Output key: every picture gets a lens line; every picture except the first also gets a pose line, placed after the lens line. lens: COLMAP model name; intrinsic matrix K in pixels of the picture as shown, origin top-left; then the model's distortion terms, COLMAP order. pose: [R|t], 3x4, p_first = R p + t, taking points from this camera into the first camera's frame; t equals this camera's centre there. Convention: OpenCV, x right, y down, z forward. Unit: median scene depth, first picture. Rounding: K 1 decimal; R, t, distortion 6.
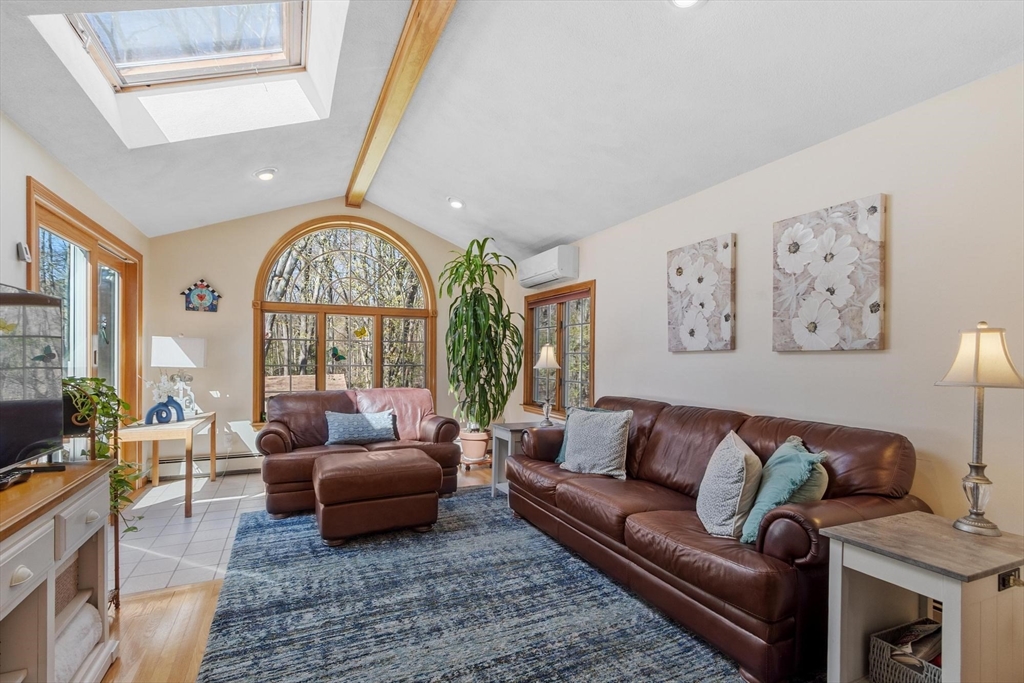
lens RADIAL K [[451.8, 0, 499.4], [0, 451.8, 357.0], [0, 0, 1]] dist [-0.001103, -0.000185]
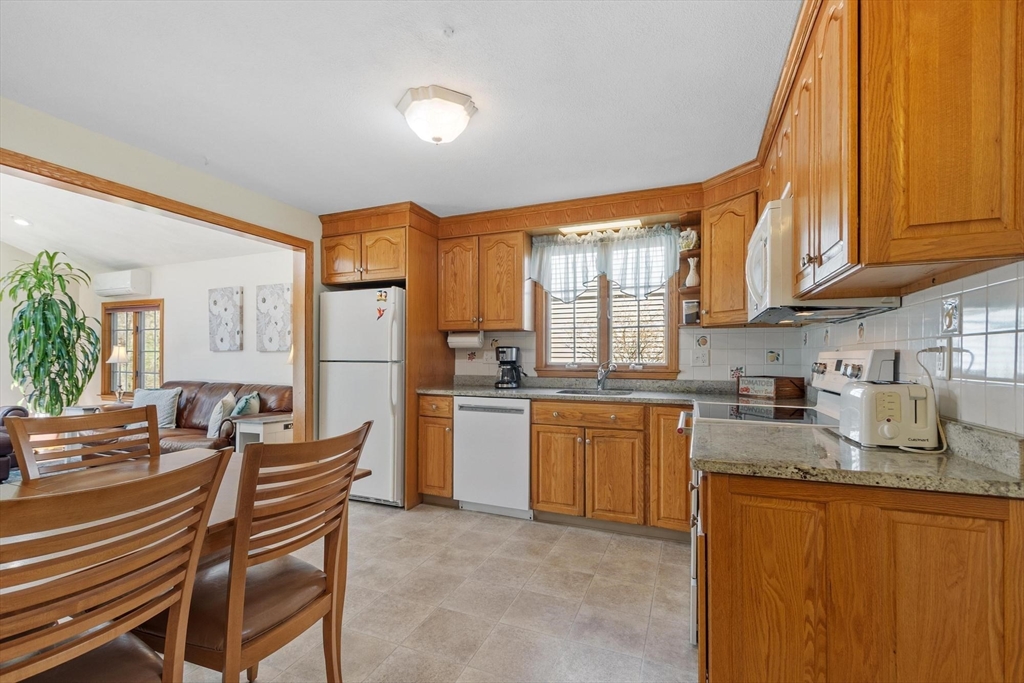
lens RADIAL K [[466.8, 0, 488.5], [0, 466.8, 359.5], [0, 0, 1]] dist [-0.002254, -0.000660]
pose [[0.751887, -0.007032, 0.659255, 0.014046], [0.000782, 0.999952, 0.009774, 0.002477], [-0.659292, -0.006833, 0.751856, -0.635037]]
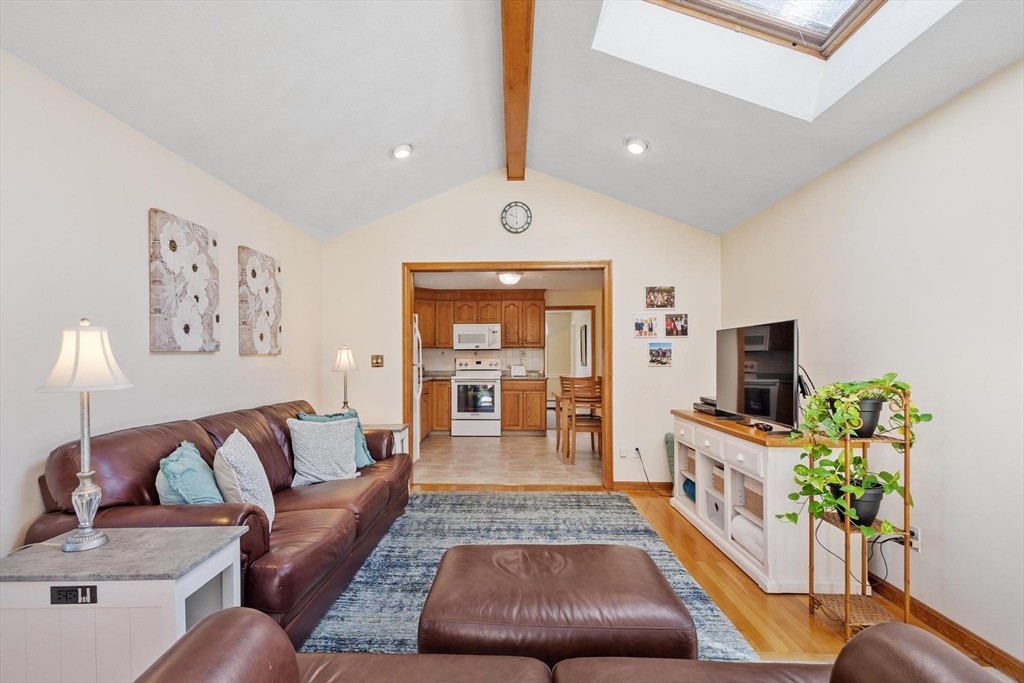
lens RADIAL K [[451.8, 0, 499.4], [0, 451.8, 357.0], [0, 0, 1]] dist [-0.001103, -0.000185]
pose [[-0.886821, 0.001584, 0.462111, -0.287441], [-0.001098, 0.999984, -0.005535, 0.000563], [-0.462113, -0.005416, -0.886805, 0.936676]]
